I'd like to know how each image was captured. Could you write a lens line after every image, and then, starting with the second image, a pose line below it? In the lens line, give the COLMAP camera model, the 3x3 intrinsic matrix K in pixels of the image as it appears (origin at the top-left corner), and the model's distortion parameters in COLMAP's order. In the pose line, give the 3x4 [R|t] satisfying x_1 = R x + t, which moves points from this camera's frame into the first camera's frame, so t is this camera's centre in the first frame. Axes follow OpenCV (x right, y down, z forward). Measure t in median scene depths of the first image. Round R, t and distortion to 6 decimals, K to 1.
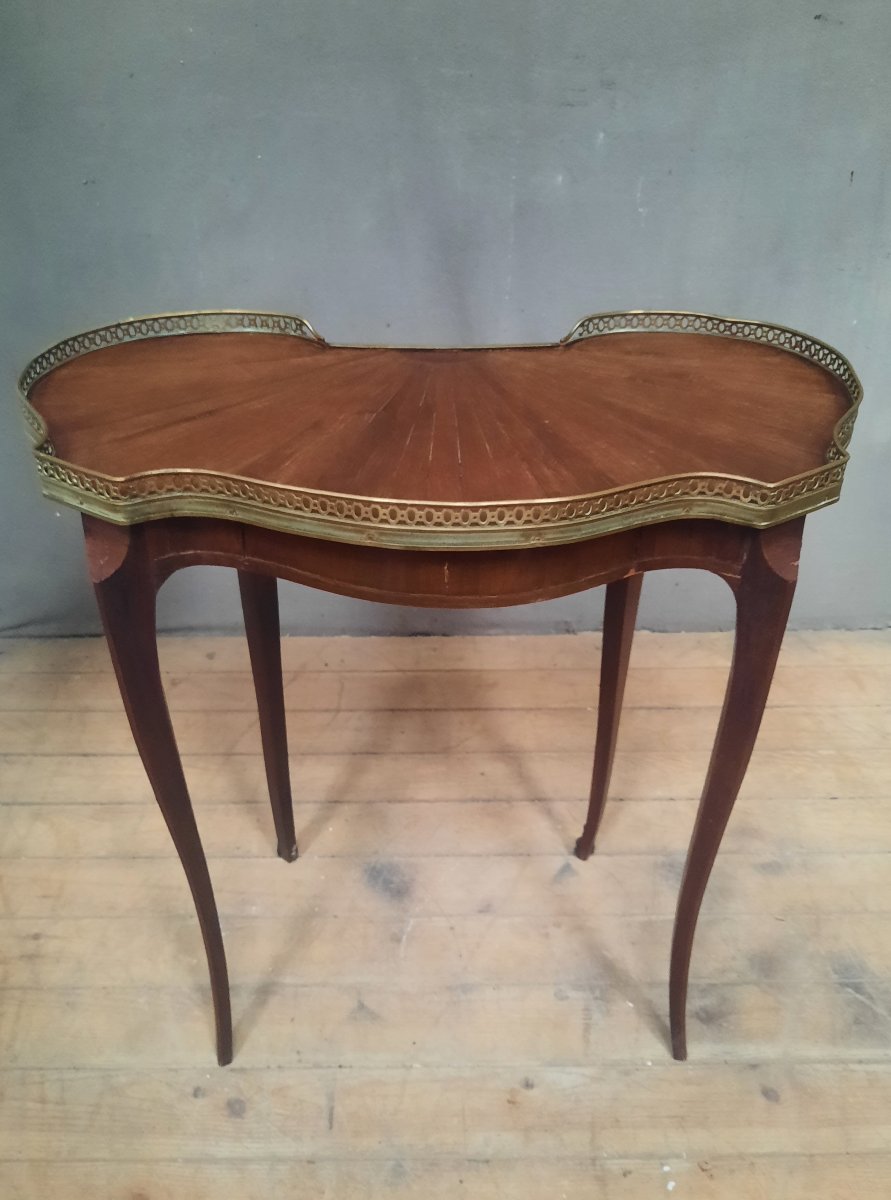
lens RADIAL K [[869.5, 0, 443.7], [0, 869.5, 634.5], [0, 0, 1]] dist [0.006146, -0.009118]
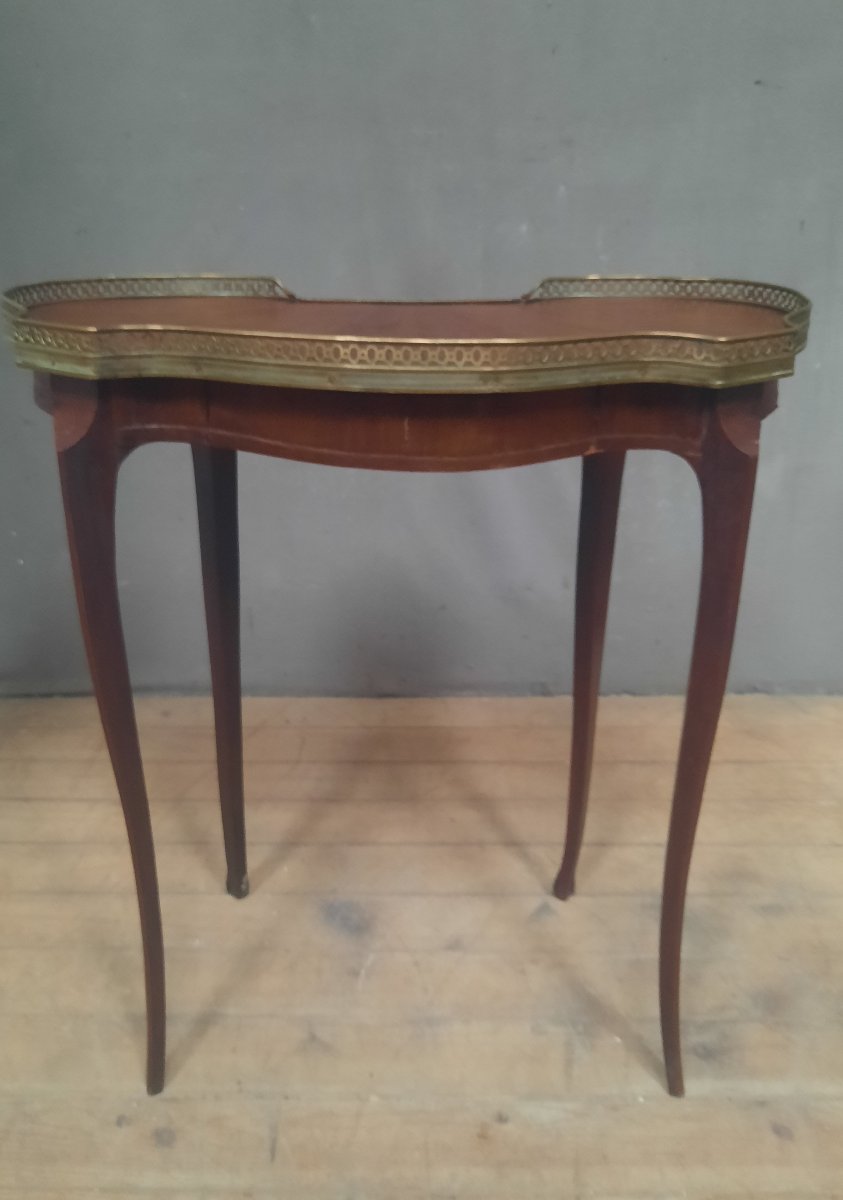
lens RADIAL K [[920.1, 0, 404.5], [0, 920.1, 600.9], [0, 0, 1]] dist [-0.003454, -0.009817]
pose [[0.999861, 0.006682, -0.015243, 0.010981], [-0.009652, 0.978917, -0.204031, 0.200065], [0.013558, 0.204150, 0.978846, -0.002000]]
